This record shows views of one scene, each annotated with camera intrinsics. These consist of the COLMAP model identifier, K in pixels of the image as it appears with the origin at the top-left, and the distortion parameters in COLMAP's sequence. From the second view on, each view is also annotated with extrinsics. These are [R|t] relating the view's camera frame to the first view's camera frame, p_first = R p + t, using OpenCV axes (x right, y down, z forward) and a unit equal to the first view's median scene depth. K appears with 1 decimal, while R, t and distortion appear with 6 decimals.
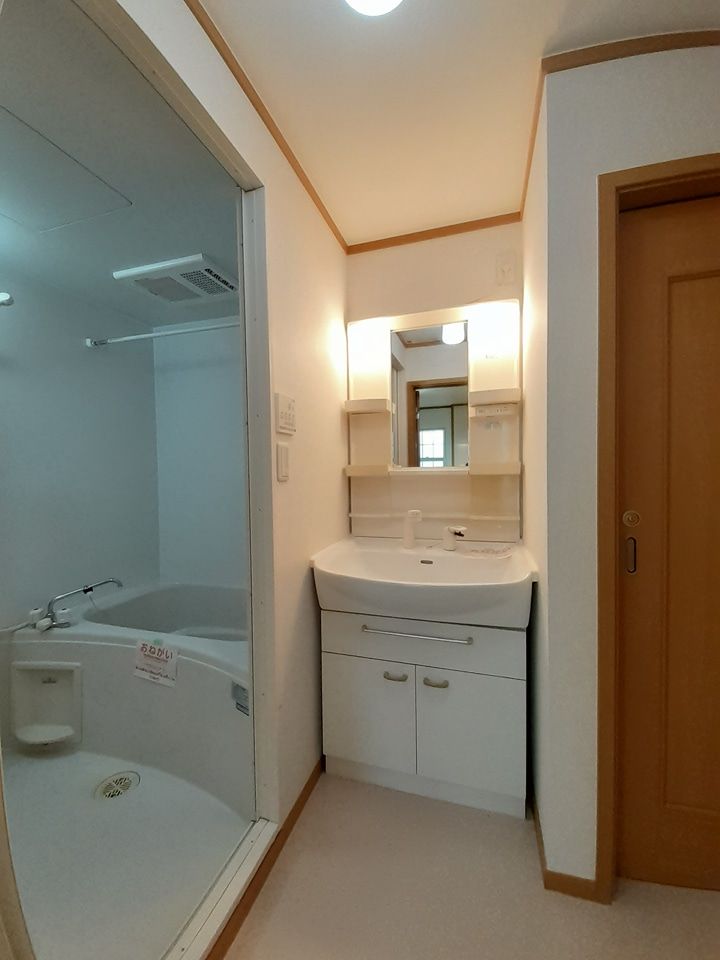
lens RADIAL K [[383.2, 0, 369.0], [0, 383.2, 476.0], [0, 0, 1]] dist [-0.008950, -0.001023]
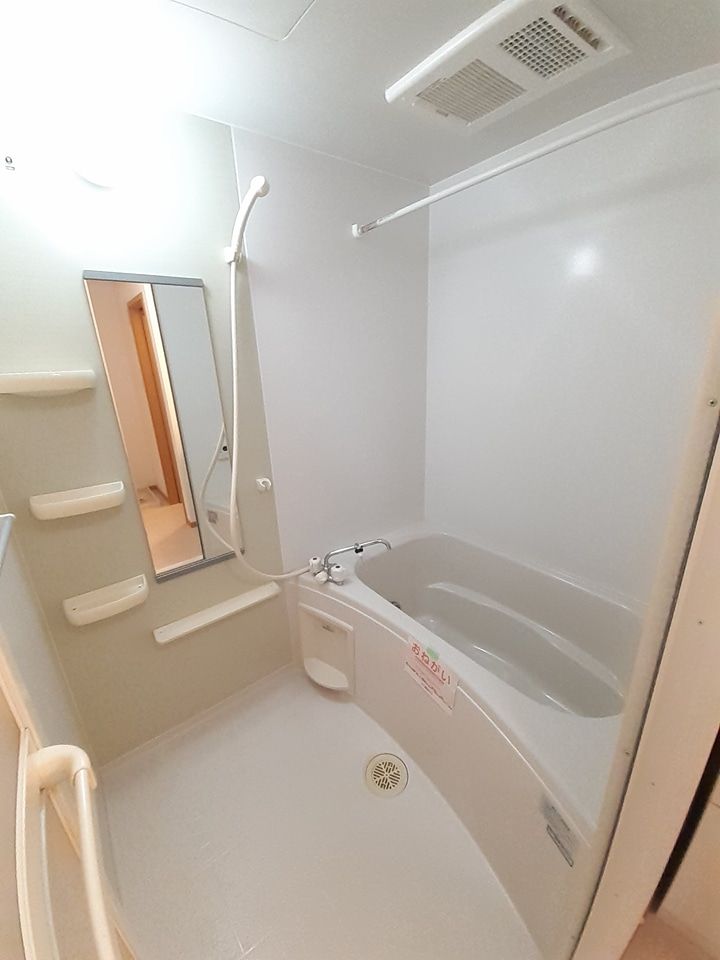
lens RADIAL K [[383.2, 0, 359.9], [0, 383.2, 487.5], [0, 0, 1]] dist [-0.008950, -0.001023]
pose [[0.816477, 0.176044, -0.549886, -0.277172], [0.009805, 0.948019, 0.318063, -0.133830], [0.577295, -0.265083, 0.772309, 0.359991]]
